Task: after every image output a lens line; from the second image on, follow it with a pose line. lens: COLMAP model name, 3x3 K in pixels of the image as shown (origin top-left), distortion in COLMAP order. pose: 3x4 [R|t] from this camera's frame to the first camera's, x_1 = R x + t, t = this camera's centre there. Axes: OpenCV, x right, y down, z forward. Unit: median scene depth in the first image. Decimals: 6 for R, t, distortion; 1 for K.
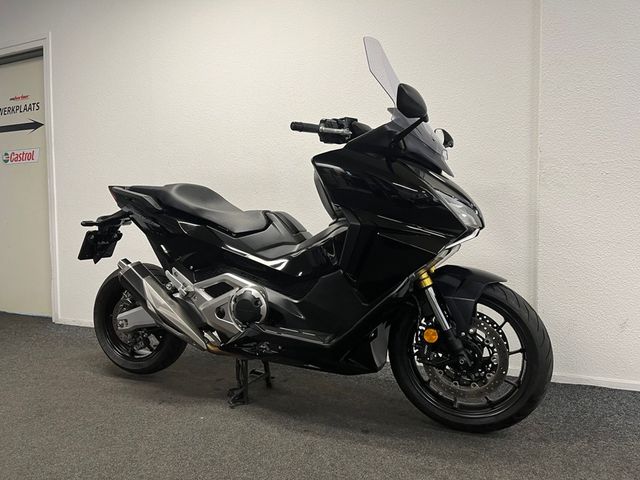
lens RADIAL K [[483.8, 0, 320.0], [0, 483.8, 240.0], [0, 0, 1]] dist [0.063347, -0.106337]
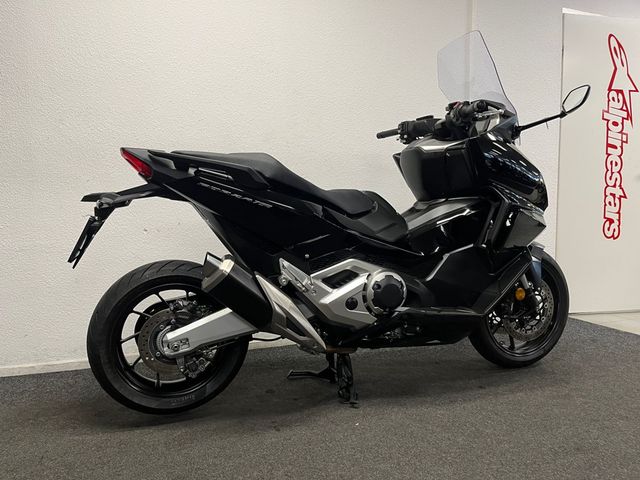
lens RADIAL K [[483.8, 0, 320.0], [0, 483.8, 240.0], [0, 0, 1]] dist [0.063347, -0.106337]
pose [[0.725692, -0.048410, 0.686314, -0.833278], [0.033441, 0.998824, 0.035093, 0.001072], [-0.687206, -0.002516, 0.726458, 0.392491]]
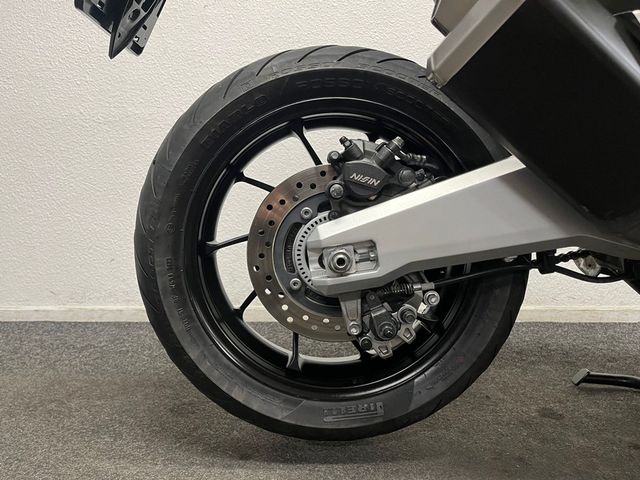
lens RADIAL K [[483.8, 0, 320.0], [0, 483.8, 240.0], [0, 0, 1]] dist [0.063347, -0.106337]
pose [[0.911137, -0.024899, 0.411351, -0.590279], [0.005608, 0.998830, 0.048037, 0.170083], [-0.412065, -0.041462, 0.910210, 0.886627]]
